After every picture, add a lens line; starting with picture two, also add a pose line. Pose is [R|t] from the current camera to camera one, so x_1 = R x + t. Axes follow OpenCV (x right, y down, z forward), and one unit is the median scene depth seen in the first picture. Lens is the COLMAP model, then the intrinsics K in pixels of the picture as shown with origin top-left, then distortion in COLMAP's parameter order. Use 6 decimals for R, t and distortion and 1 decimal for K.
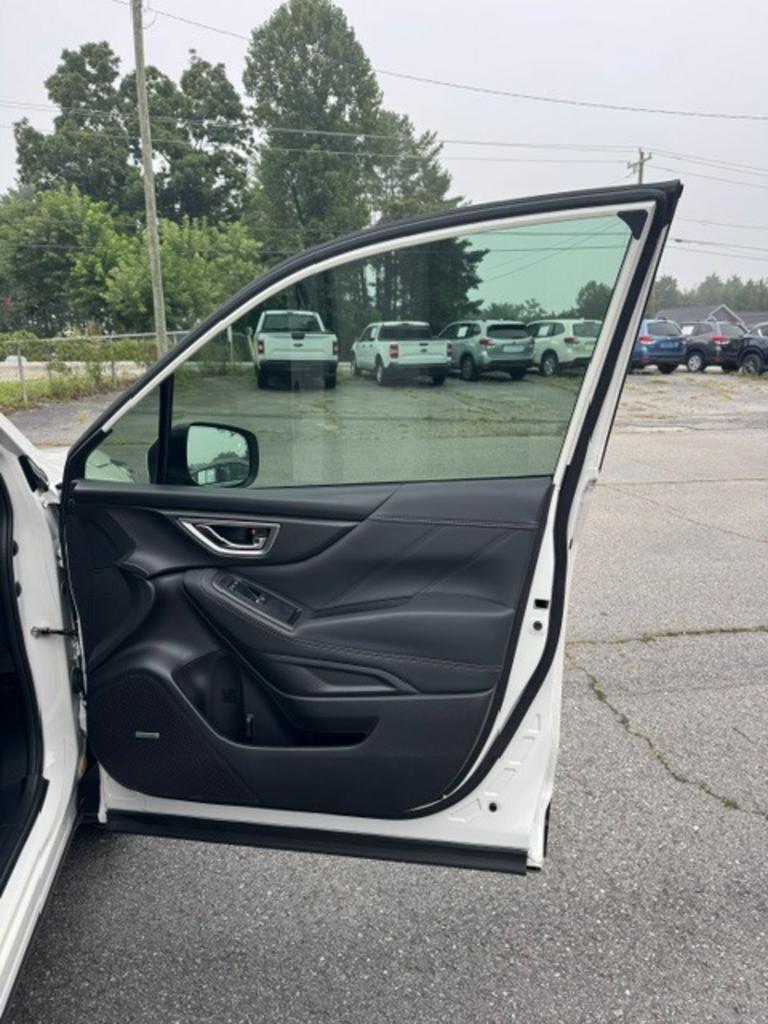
lens RADIAL K [[782.4, 0, 384.0], [0, 782.4, 512.0], [0, 0, 1]] dist [0.078143, -0.109874]
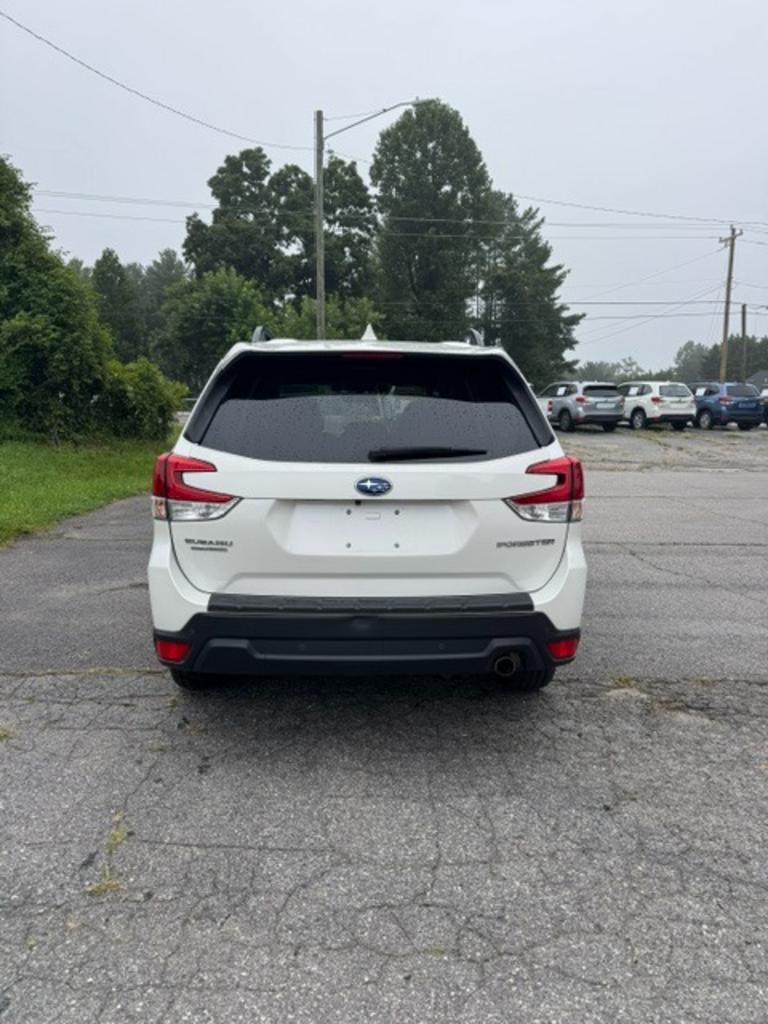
lens RADIAL K [[789.5, 0, 359.7], [0, 789.5, 507.2], [0, 0, 1]] dist [0.060912, -0.097768]
pose [[0.989756, 0.033759, -0.138720, -0.017119], [-0.043967, 0.996493, -0.071194, 0.025308], [0.135830, 0.076563, 0.987769, -0.120933]]
